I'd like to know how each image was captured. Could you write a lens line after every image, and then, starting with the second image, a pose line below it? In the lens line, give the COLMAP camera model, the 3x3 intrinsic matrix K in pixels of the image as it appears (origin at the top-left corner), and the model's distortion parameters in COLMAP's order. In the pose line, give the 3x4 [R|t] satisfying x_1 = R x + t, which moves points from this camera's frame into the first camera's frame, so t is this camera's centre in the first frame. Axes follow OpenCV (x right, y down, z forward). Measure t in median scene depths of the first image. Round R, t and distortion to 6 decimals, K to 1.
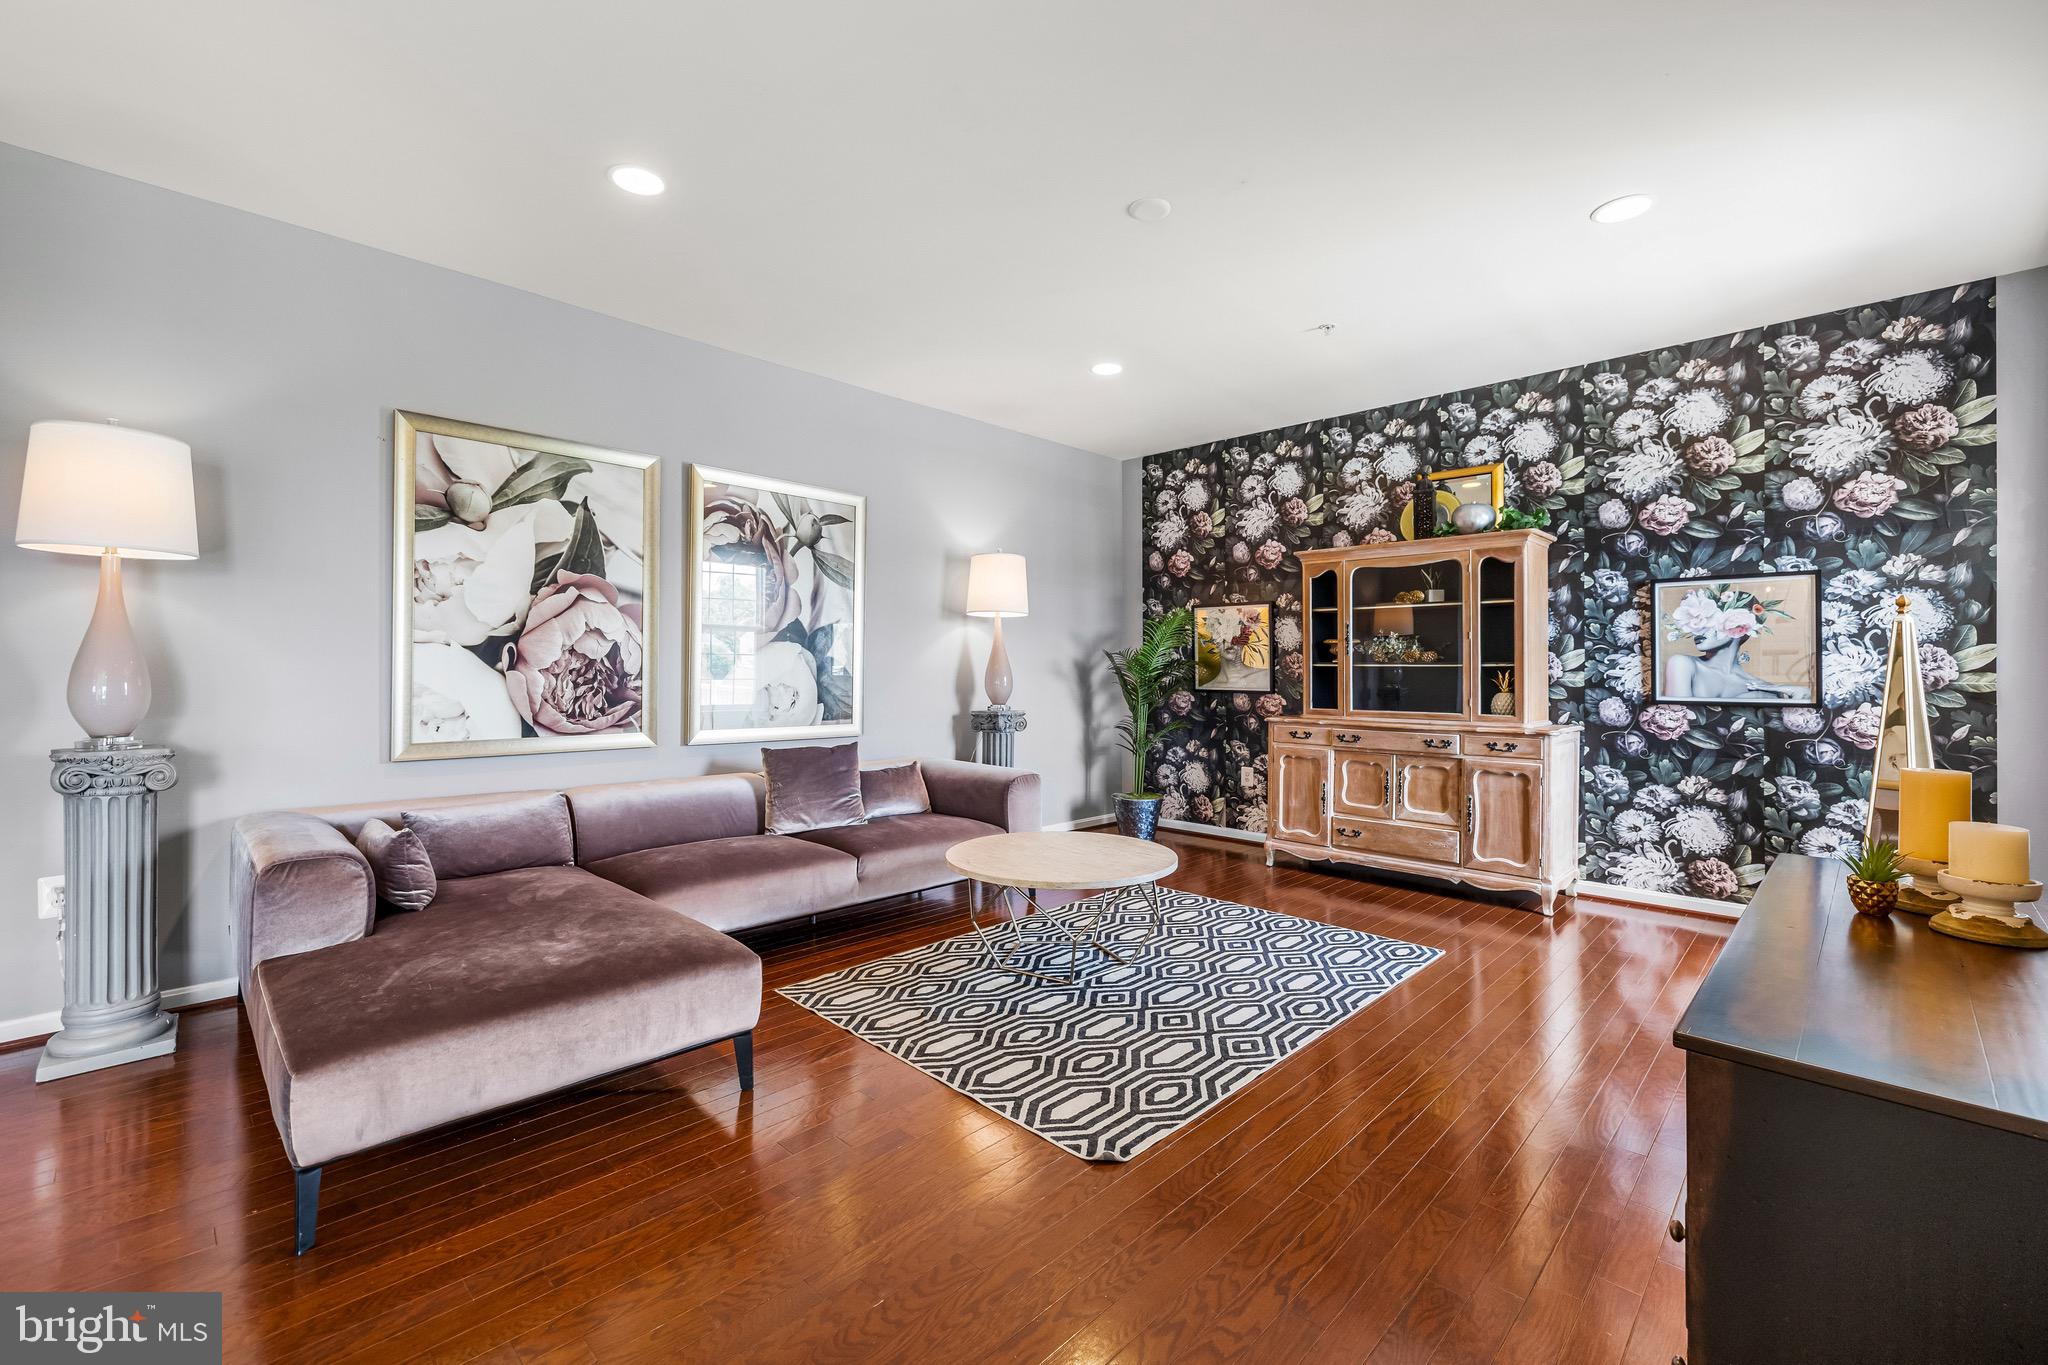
lens RADIAL K [[867.3, 0, 1019.2], [0, 867.3, 656.6], [0, 0, 1]] dist [0.006903, -0.001200]
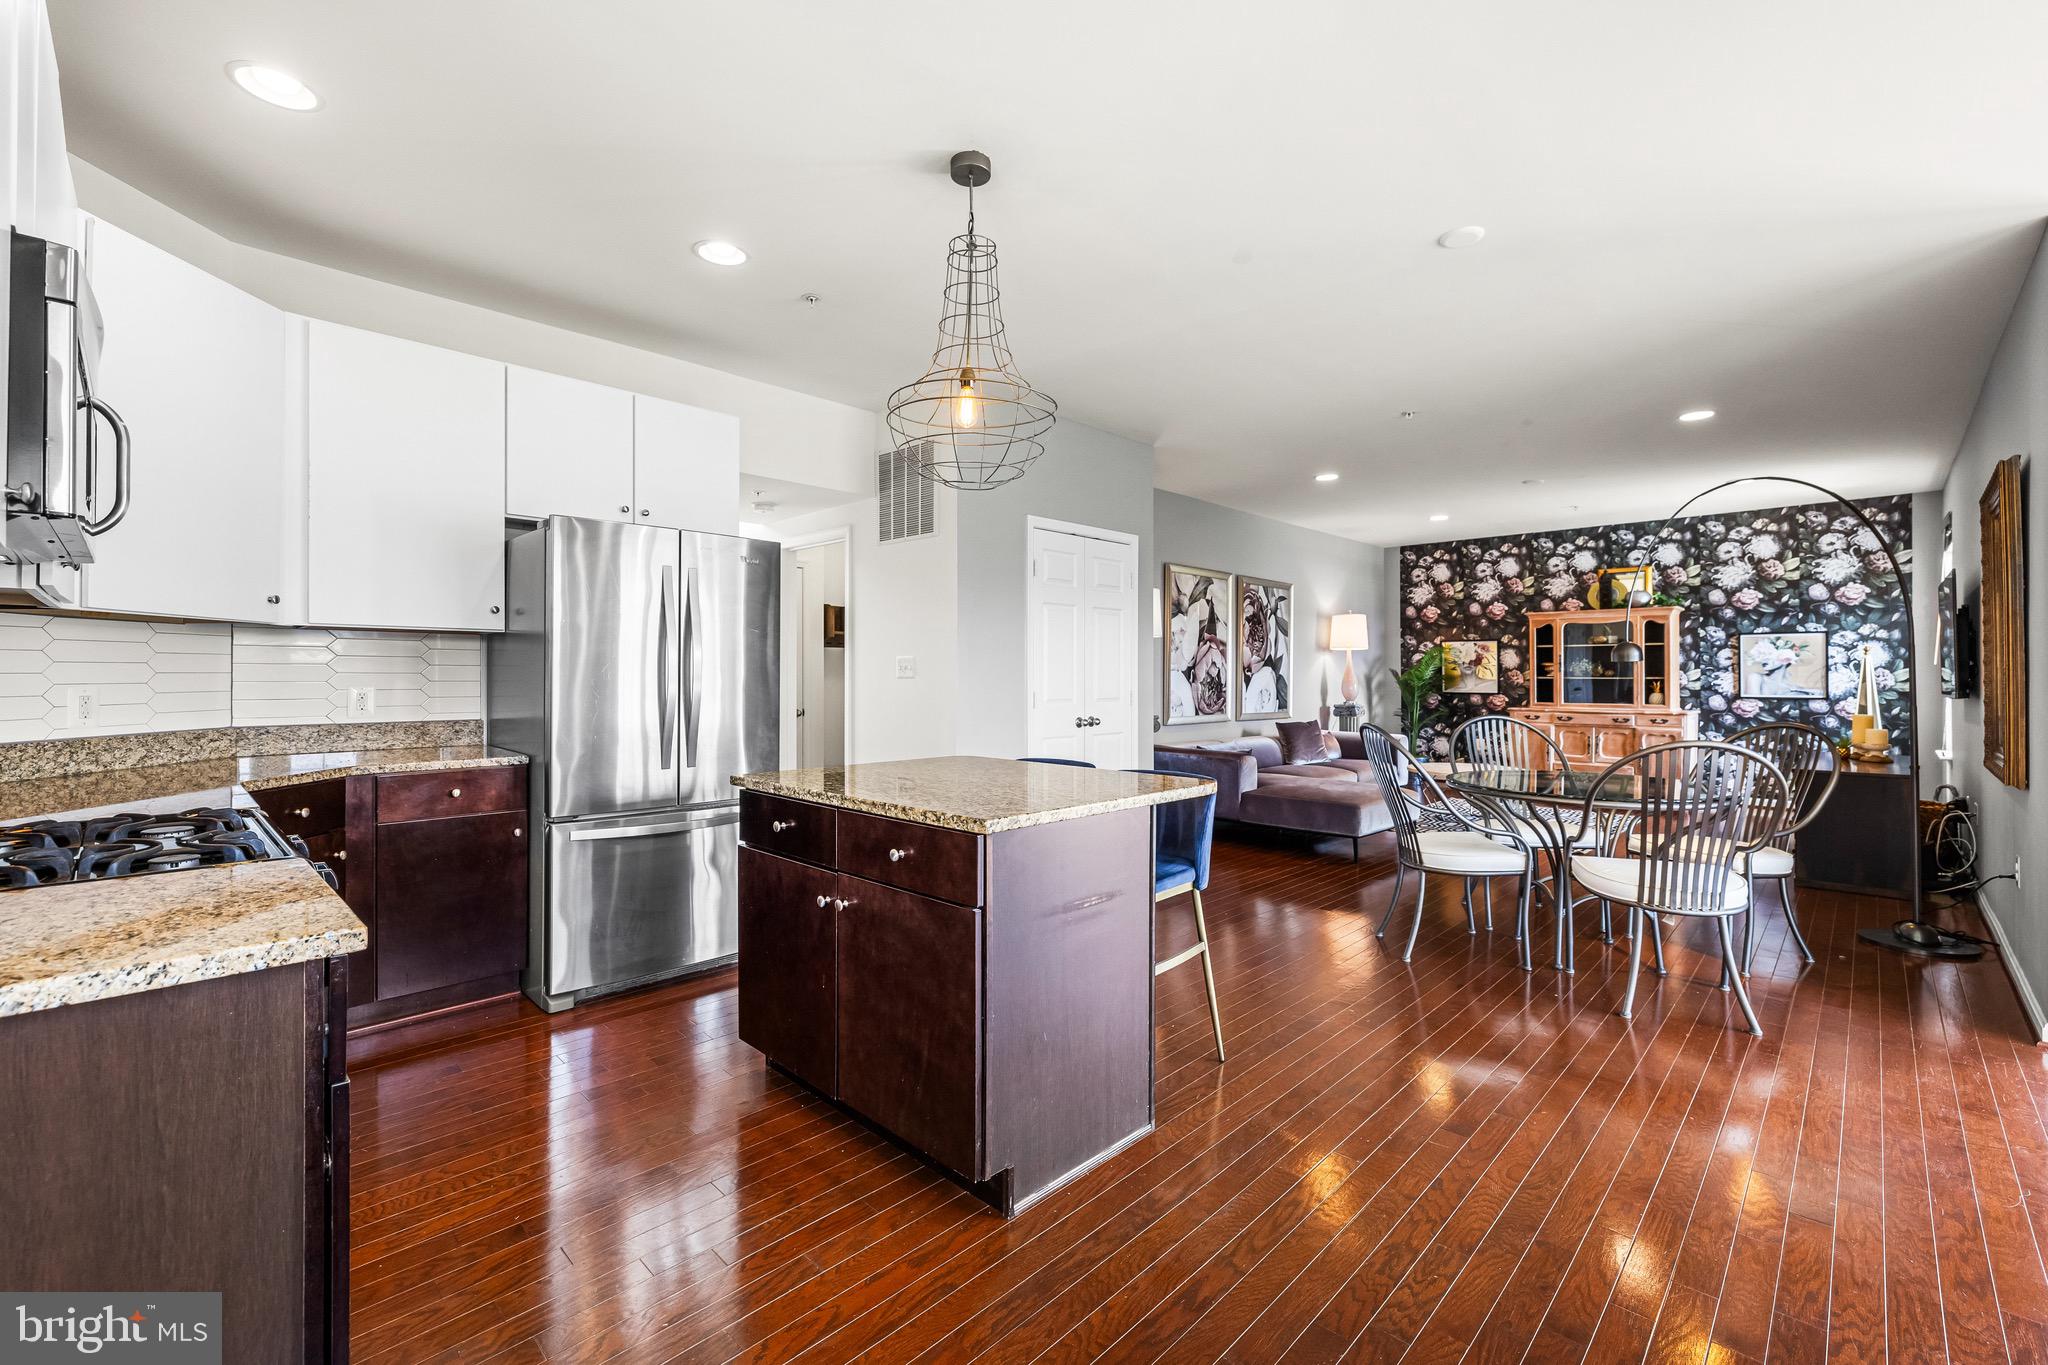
lens RADIAL K [[867.3, 0, 1019.7], [0, 867.3, 665.8], [0, 0, 1]] dist [0.006903, -0.001200]
pose [[0.999996, -0.002487, -0.001499, -0.820353], [0.002493, 0.999989, 0.003983, -0.027865], [0.001489, -0.003987, 0.999991, -0.882379]]
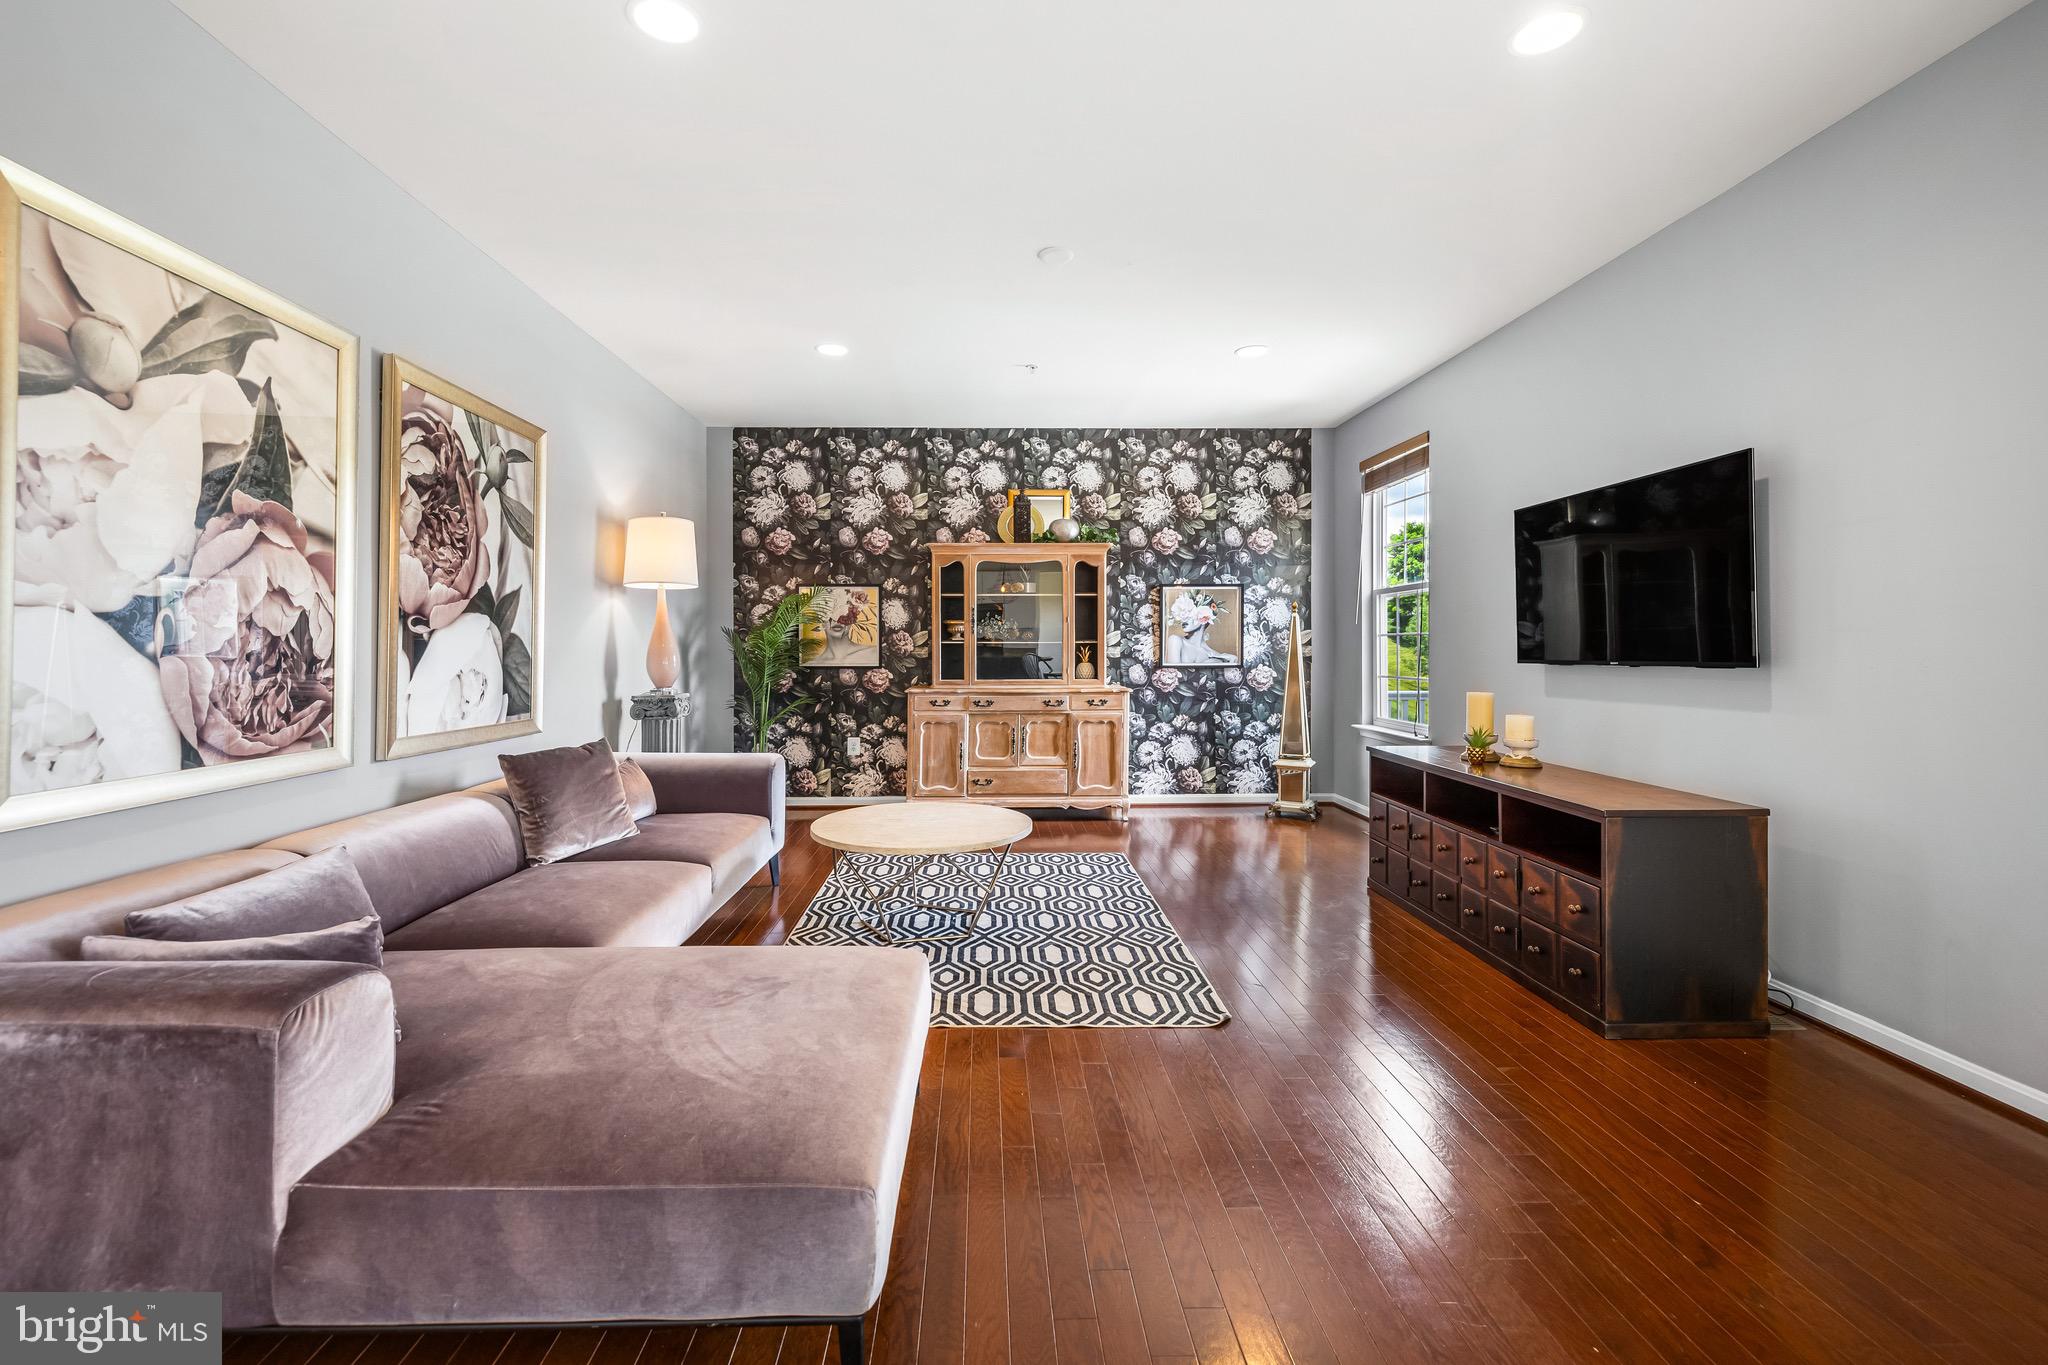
lens RADIAL K [[867.3, 0, 1003.5], [0, 867.3, 644.0], [0, 0, 1]] dist [0.006903, -0.001200]
pose [[0.697904, -0.003843, 0.716181, -0.504869], [-0.005477, 0.999928, 0.010702, -0.001035], [-0.716171, -0.011391, 0.697832, 0.156232]]
